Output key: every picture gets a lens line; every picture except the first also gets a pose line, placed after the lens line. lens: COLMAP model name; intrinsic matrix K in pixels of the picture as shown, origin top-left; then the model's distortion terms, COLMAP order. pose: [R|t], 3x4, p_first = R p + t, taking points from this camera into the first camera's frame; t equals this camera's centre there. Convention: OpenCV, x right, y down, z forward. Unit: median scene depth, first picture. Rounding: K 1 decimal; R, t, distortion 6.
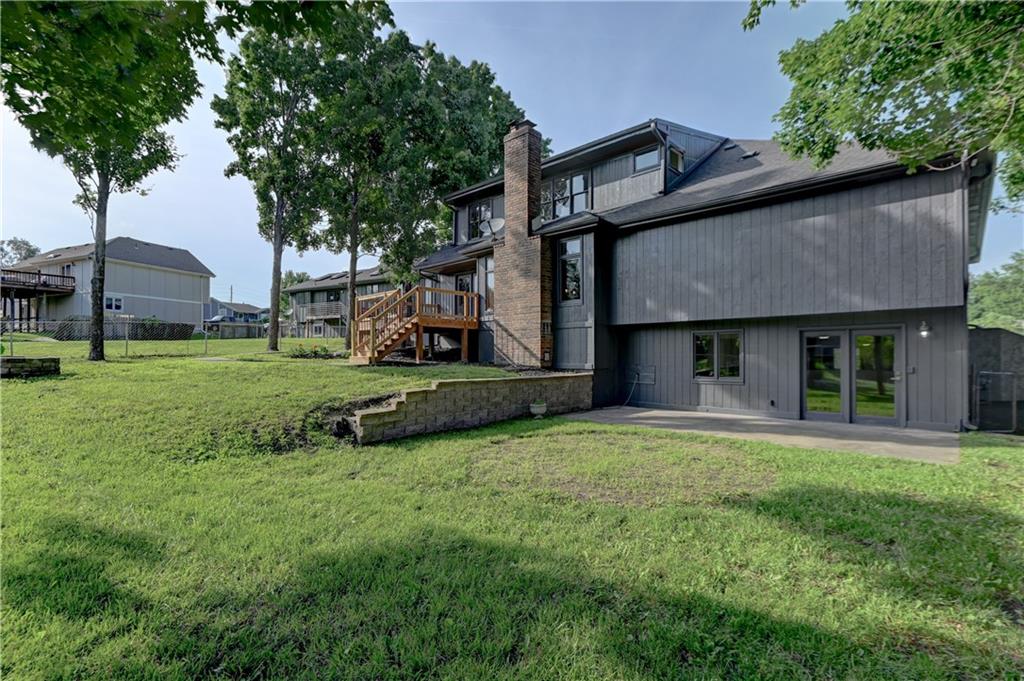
lens RADIAL K [[480.9, 0, 501.0], [0, 480.9, 355.8], [0, 0, 1]] dist [-0.001899, -0.000636]
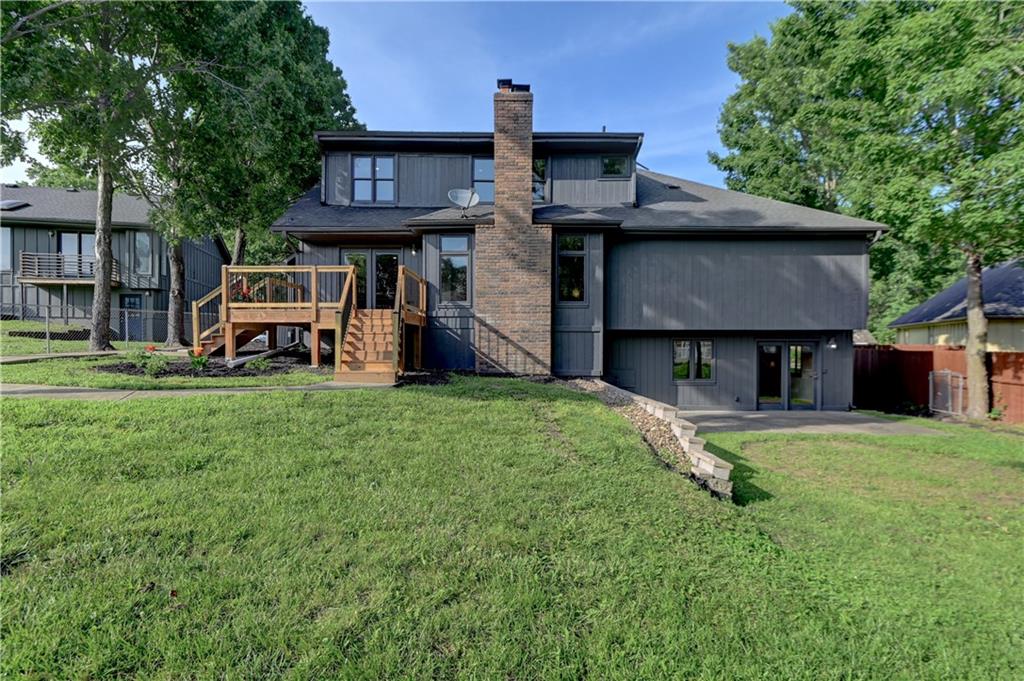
lens RADIAL K [[493.8, 0, 512.0], [0, 493.8, 340.5], [0, 0, 1]] dist [0.012639, -0.011147]
pose [[0.712122, 0.006317, 0.702028, -0.873602], [-0.003247, 0.999978, -0.005705, -0.050488], [-0.702048, 0.001783, 0.712127, 0.593412]]
